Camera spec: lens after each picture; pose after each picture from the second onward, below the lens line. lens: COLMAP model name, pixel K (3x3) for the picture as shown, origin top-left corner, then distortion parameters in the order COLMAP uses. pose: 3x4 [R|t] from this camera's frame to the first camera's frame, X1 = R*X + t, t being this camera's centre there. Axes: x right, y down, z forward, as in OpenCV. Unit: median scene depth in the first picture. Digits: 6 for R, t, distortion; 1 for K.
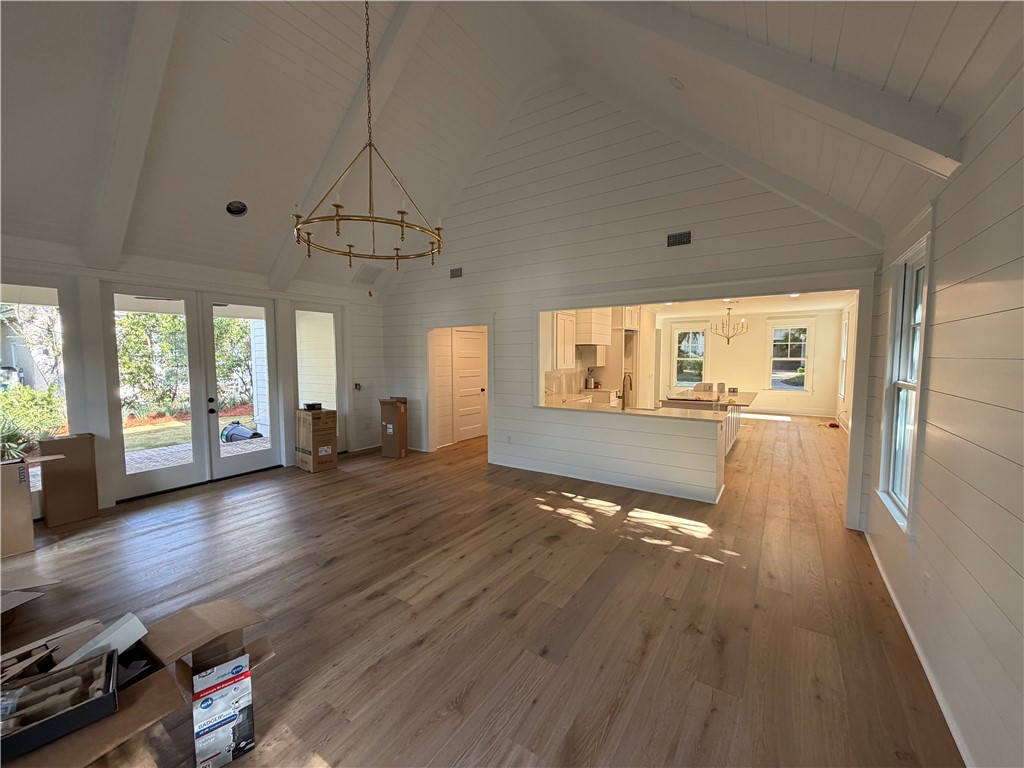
lens RADIAL K [[407.7, 0, 509.2], [0, 407.7, 383.2], [0, 0, 1]] dist [-0.001965, 0.000344]
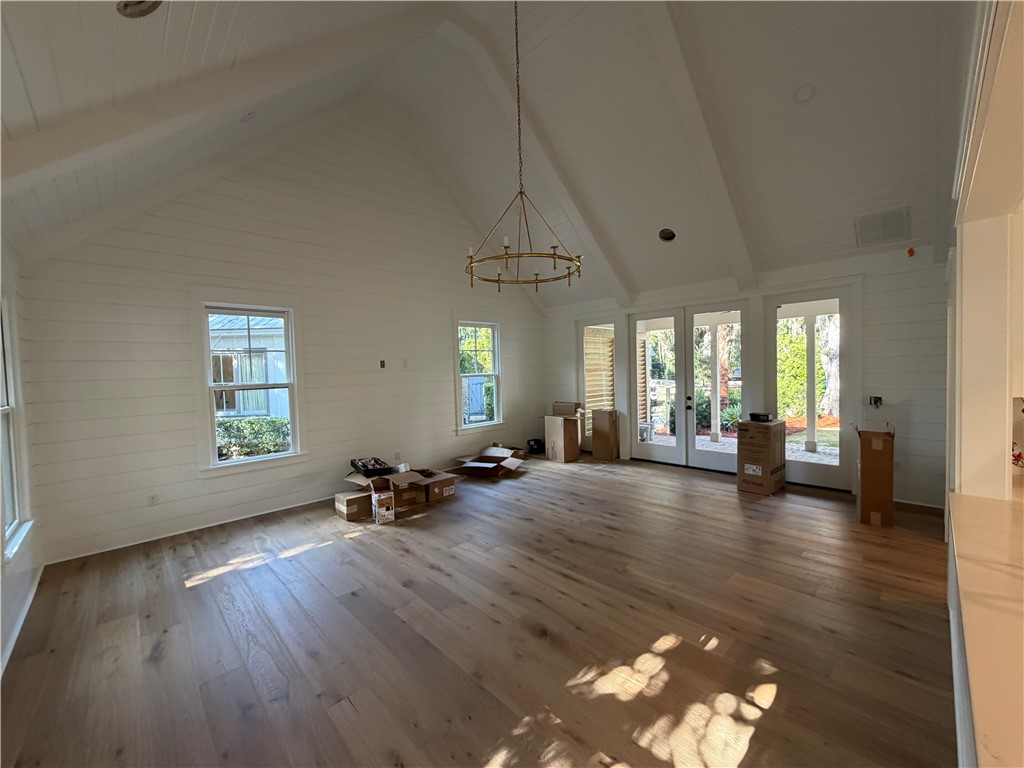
lens RADIAL K [[407.7, 0, 509.2], [0, 407.7, 383.2], [0, 0, 1]] dist [-0.001965, 0.000344]
pose [[-0.210316, 0.043938, -0.976646, 0.651670], [-0.036745, 0.997928, 0.052808, -0.055936], [0.976943, 0.046994, -0.208265, 0.915683]]
